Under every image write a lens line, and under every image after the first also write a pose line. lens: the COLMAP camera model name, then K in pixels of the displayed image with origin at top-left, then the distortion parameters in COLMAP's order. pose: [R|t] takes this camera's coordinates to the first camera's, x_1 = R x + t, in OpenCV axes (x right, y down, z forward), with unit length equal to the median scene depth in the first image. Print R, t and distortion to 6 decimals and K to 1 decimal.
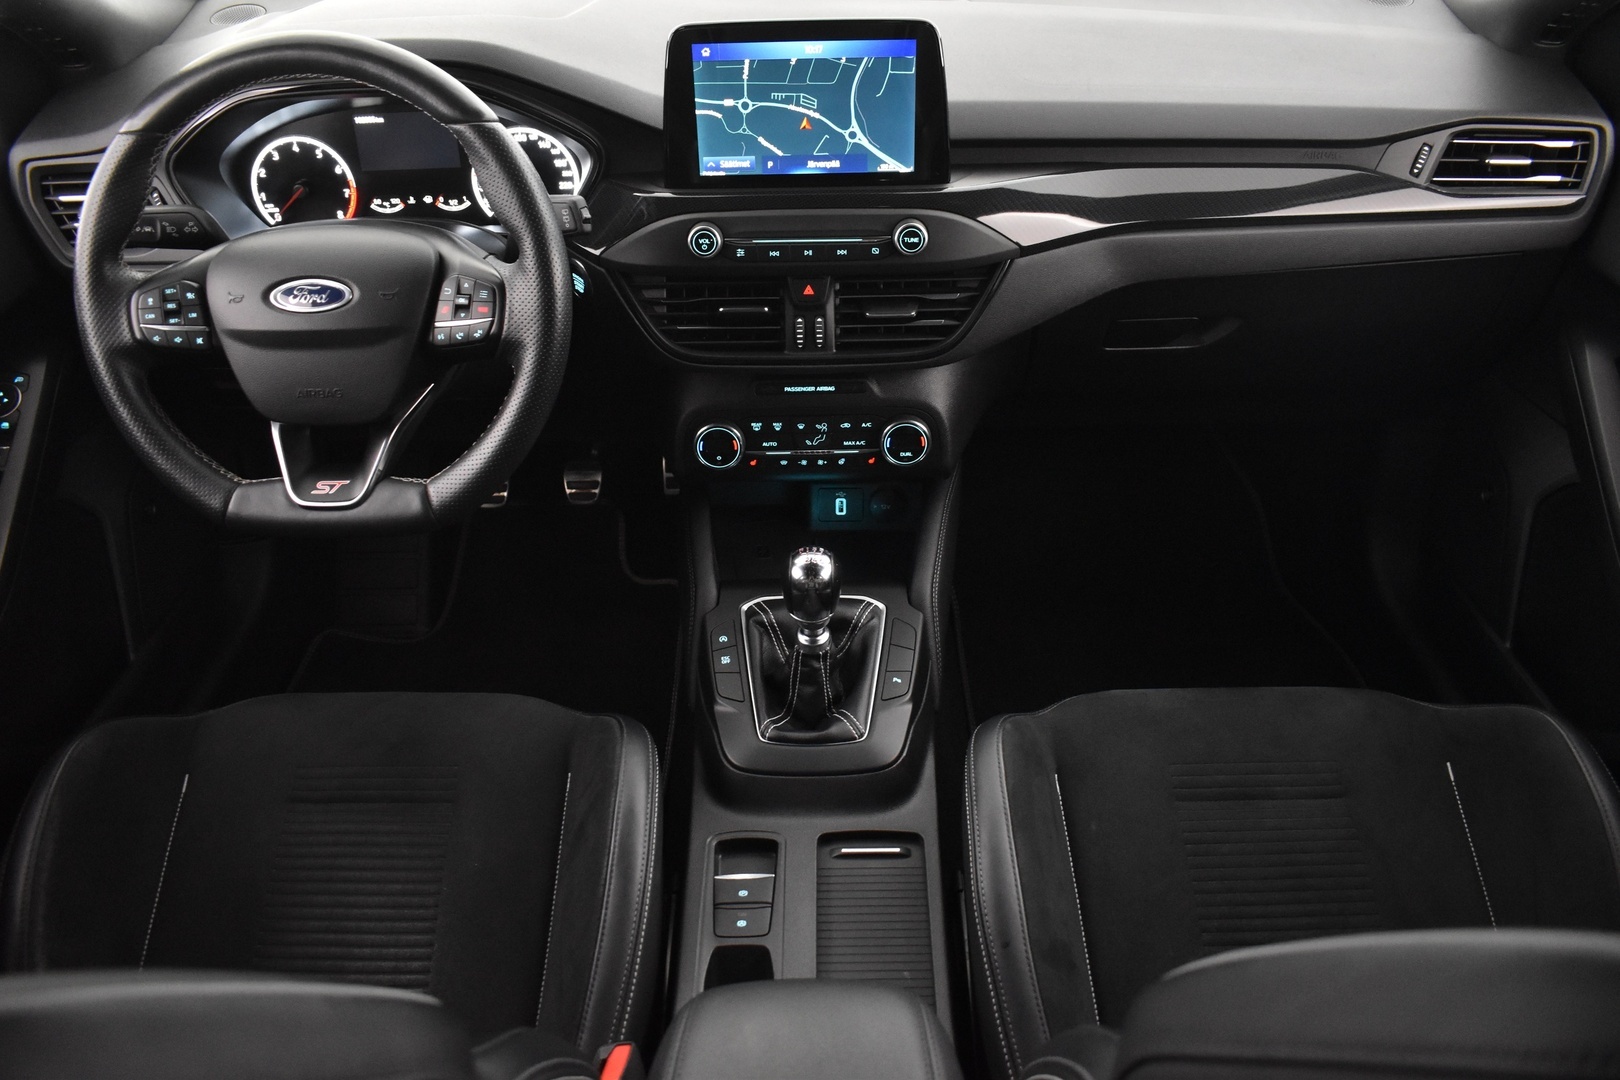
lens RADIAL K [[1274.5, 0, 812.8], [0, 1274.5, 527.8], [0, 0, 1]] dist [-0.091888, 0.011081]
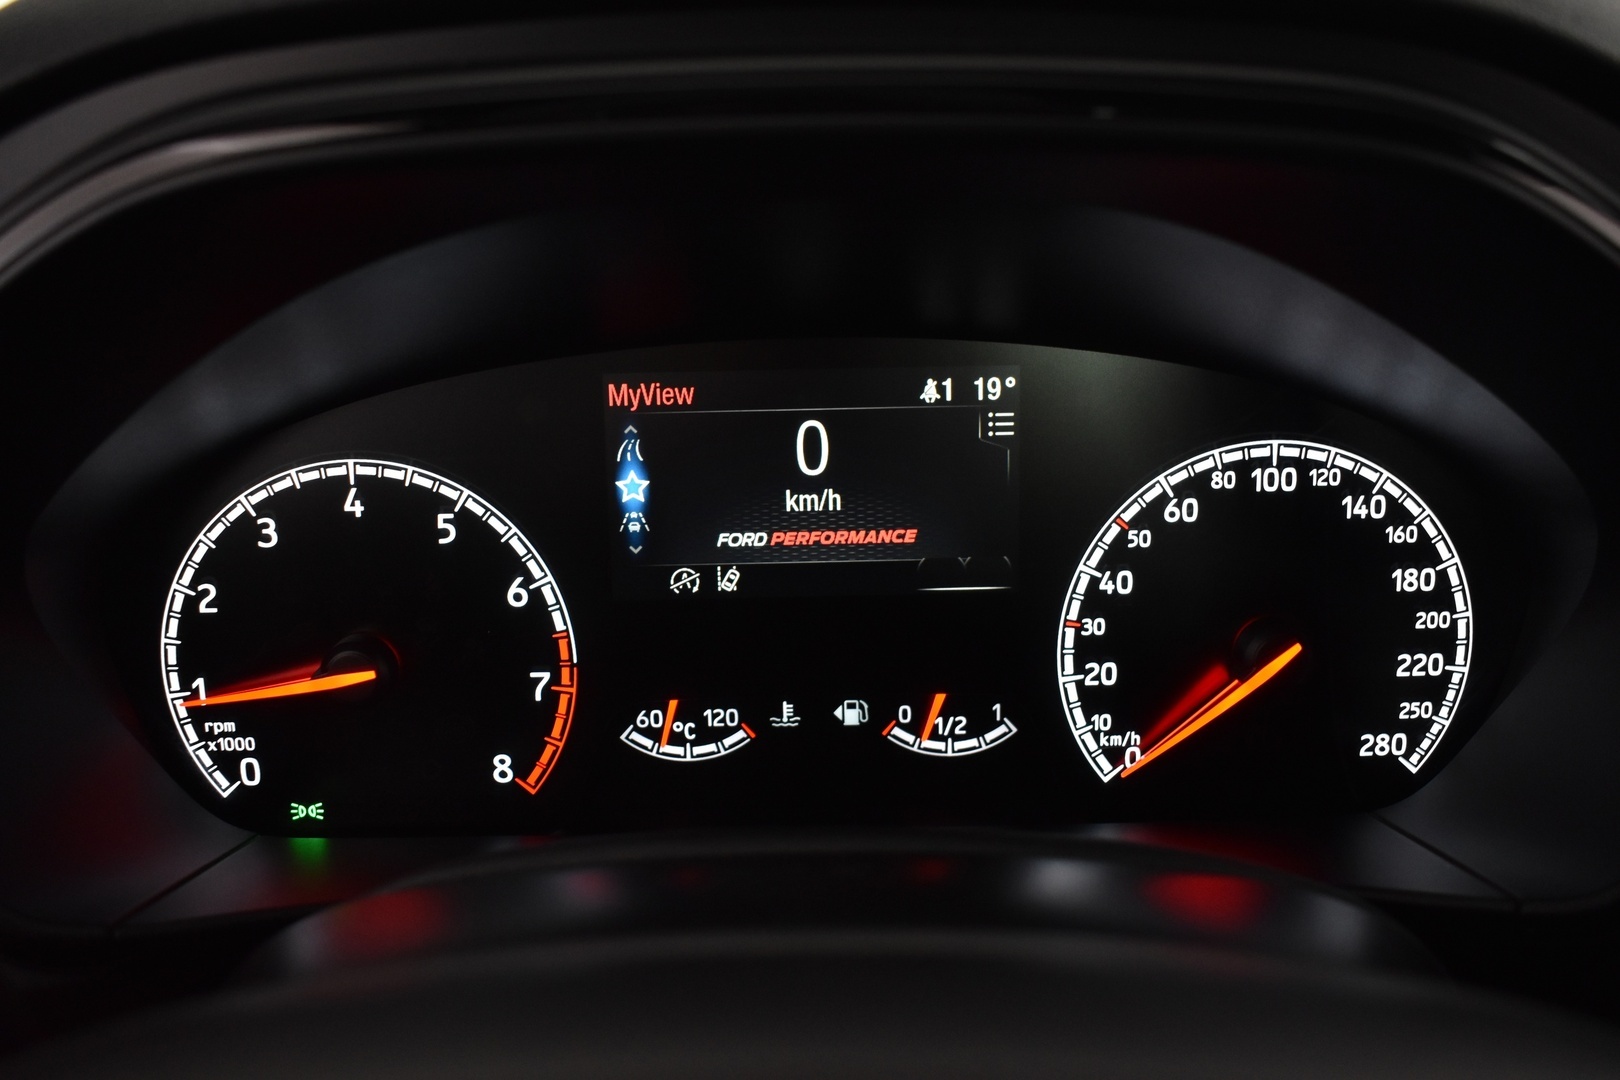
lens RADIAL K [[1411.9, 0, 810.9], [0, 1411.9, 550.0], [0, 0, 1]] dist [-0.080749, -0.007614]
pose [[0.999904, 0.000791, 0.013869, -0.385531], [0.003720, 0.946679, -0.322156, -0.242093], [-0.013384, 0.322176, 0.946585, 0.866508]]
